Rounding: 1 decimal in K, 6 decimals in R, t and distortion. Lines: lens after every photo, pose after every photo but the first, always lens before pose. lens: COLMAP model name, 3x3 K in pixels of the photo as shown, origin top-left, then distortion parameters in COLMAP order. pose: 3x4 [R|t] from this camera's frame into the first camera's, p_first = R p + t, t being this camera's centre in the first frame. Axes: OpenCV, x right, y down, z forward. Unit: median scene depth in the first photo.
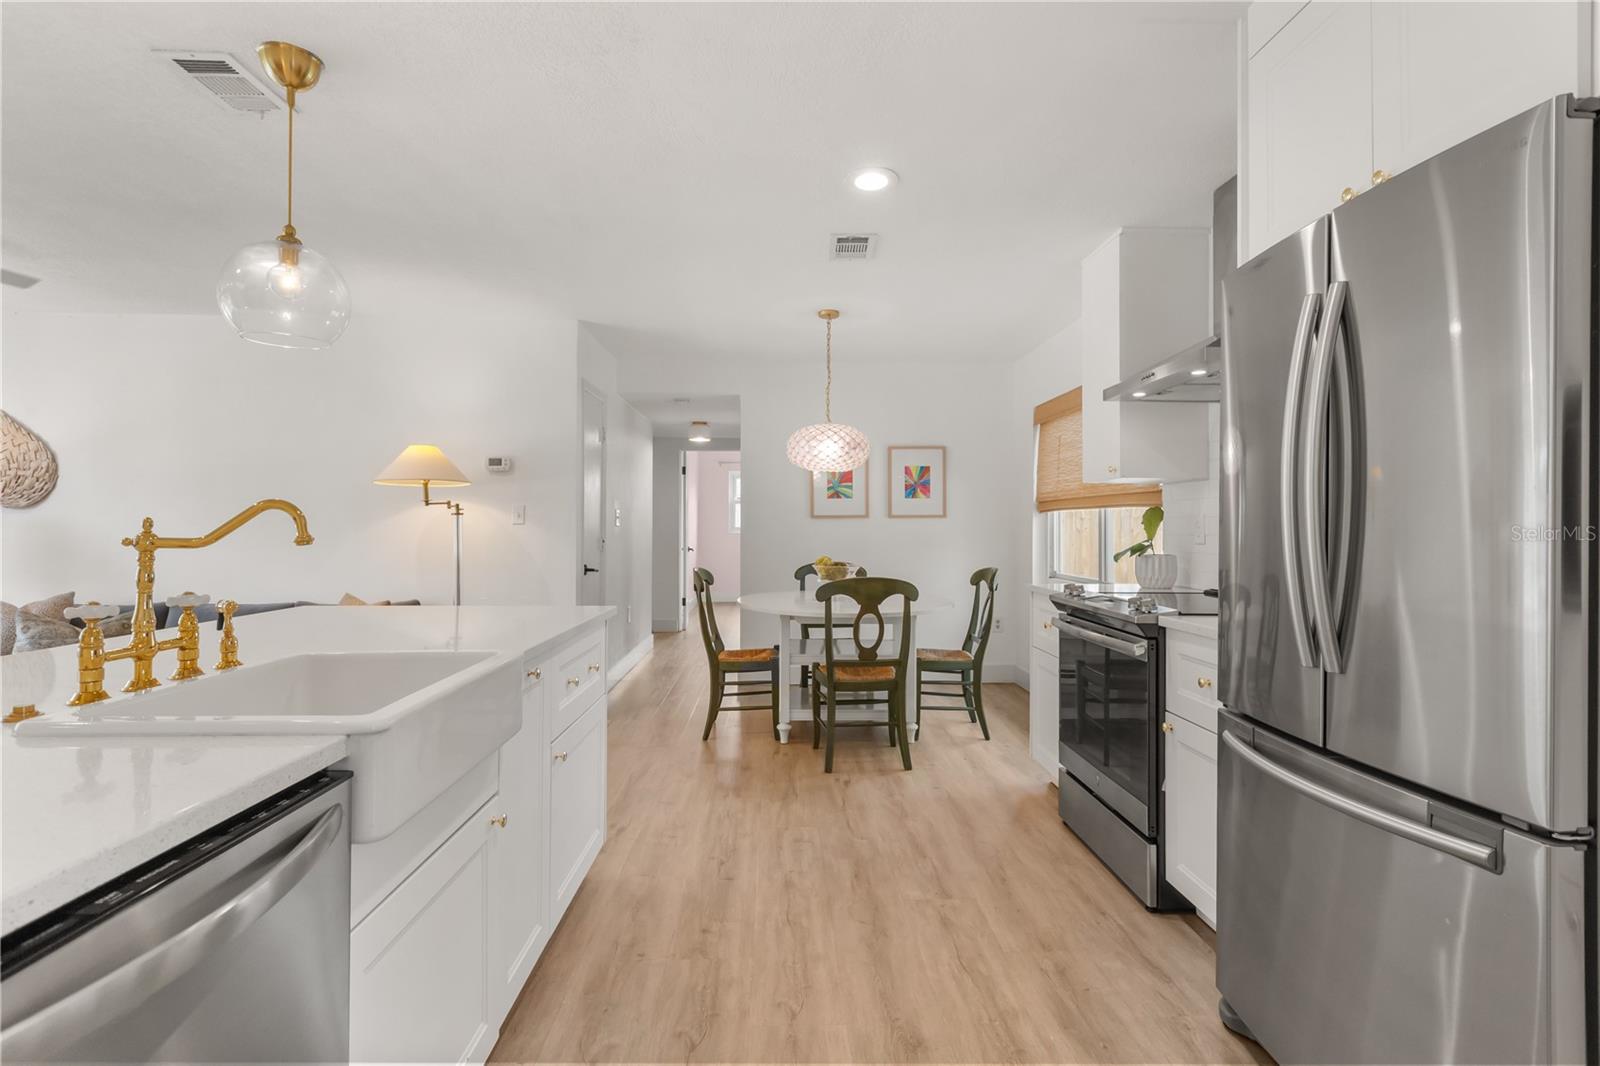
lens RADIAL K [[777.0, 0, 810.7], [0, 777.0, 519.0], [0, 0, 1]] dist [-0.000919, 0.000019]
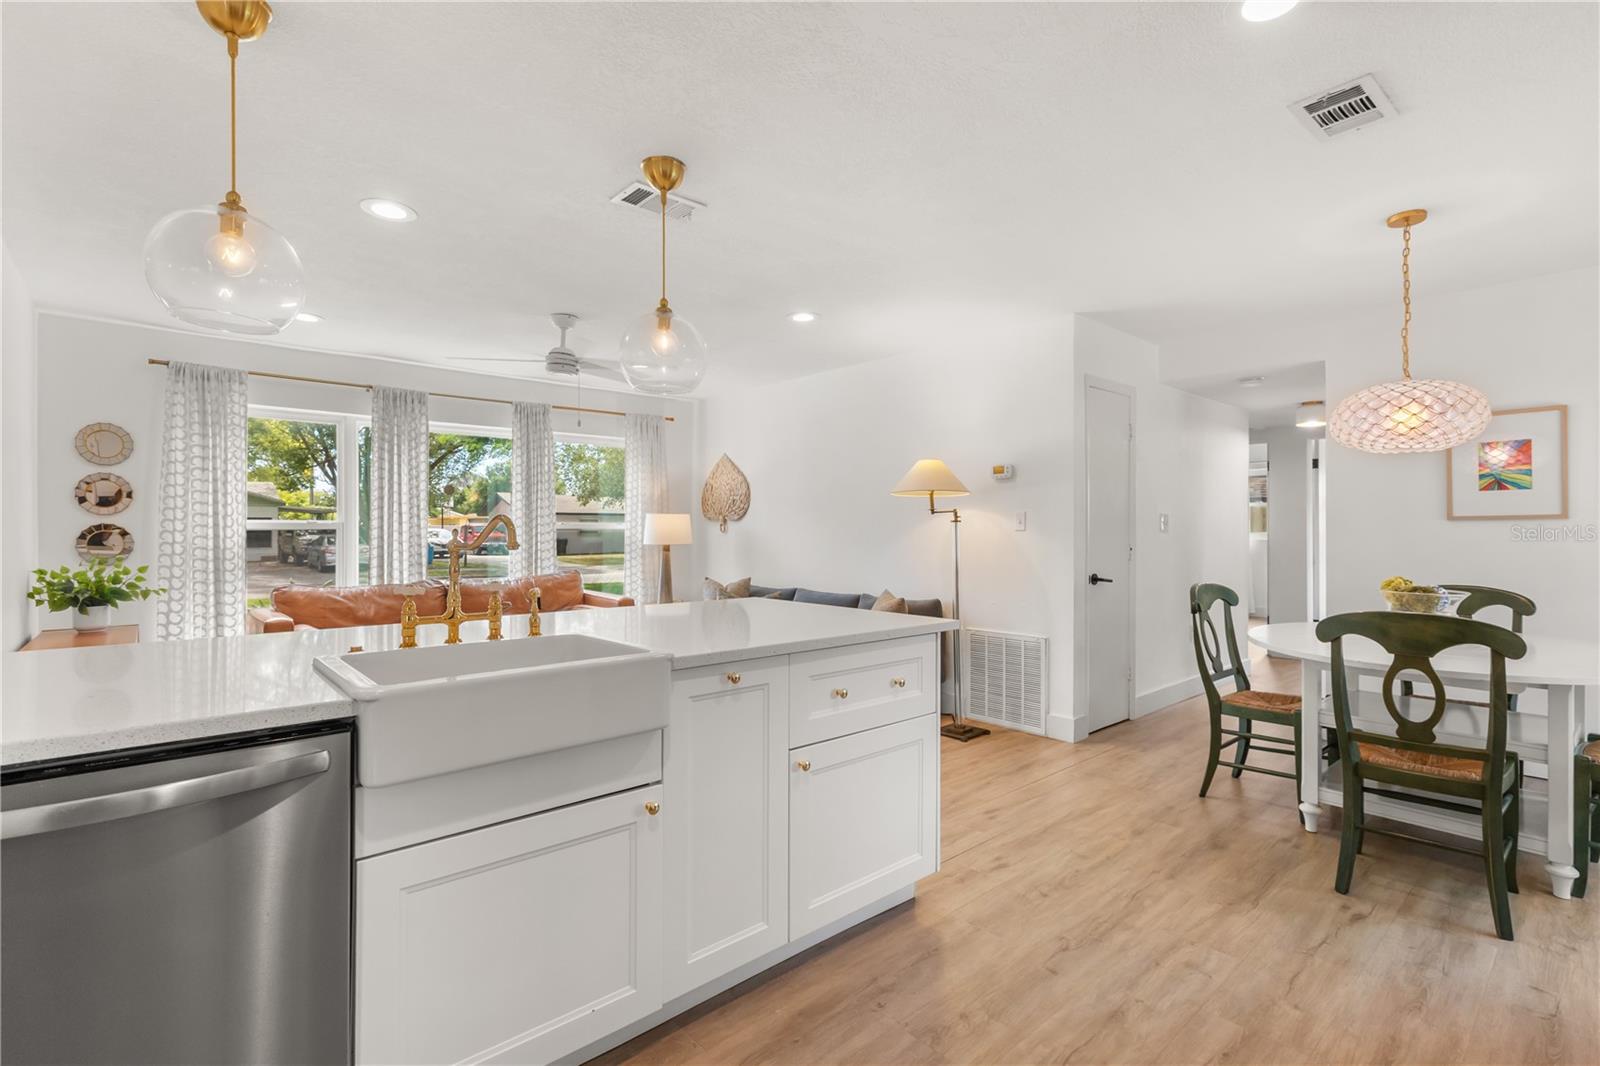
lens RADIAL K [[734.3, 0, 803.4], [0, 734.3, 530.2], [0, 0, 1]] dist [0.002617, -0.000455]
pose [[0.632722, -0.002414, -0.774375, 0.227859], [0.008492, 0.999957, 0.003821, 0.000240], [0.774332, -0.008994, 0.632715, 0.226244]]
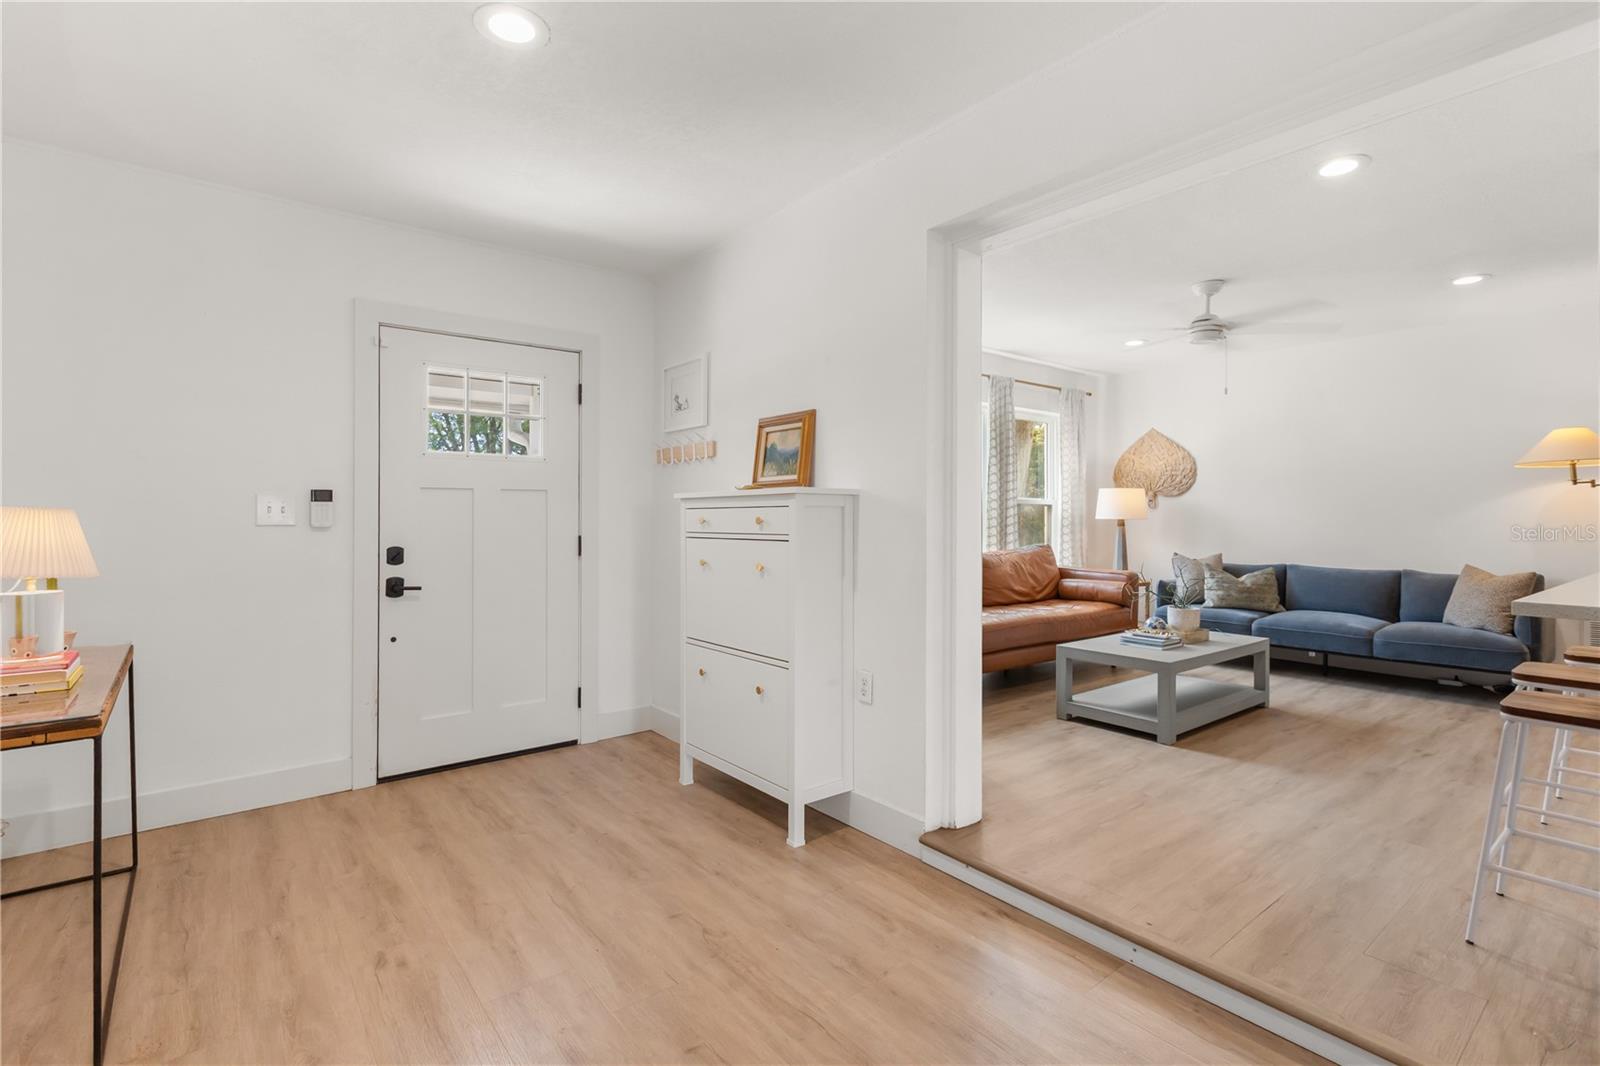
lens RADIAL K [[738.2, 0, 799.7], [0, 738.2, 508.0], [0, 0, 1]] dist [-0.000993, -0.000709]
pose [[0.582911, -0.009635, -0.812479, -0.338774], [0.003065, 0.999949, -0.009660, 0.024024], [0.812530, 0.003140, 0.582911, -0.505654]]
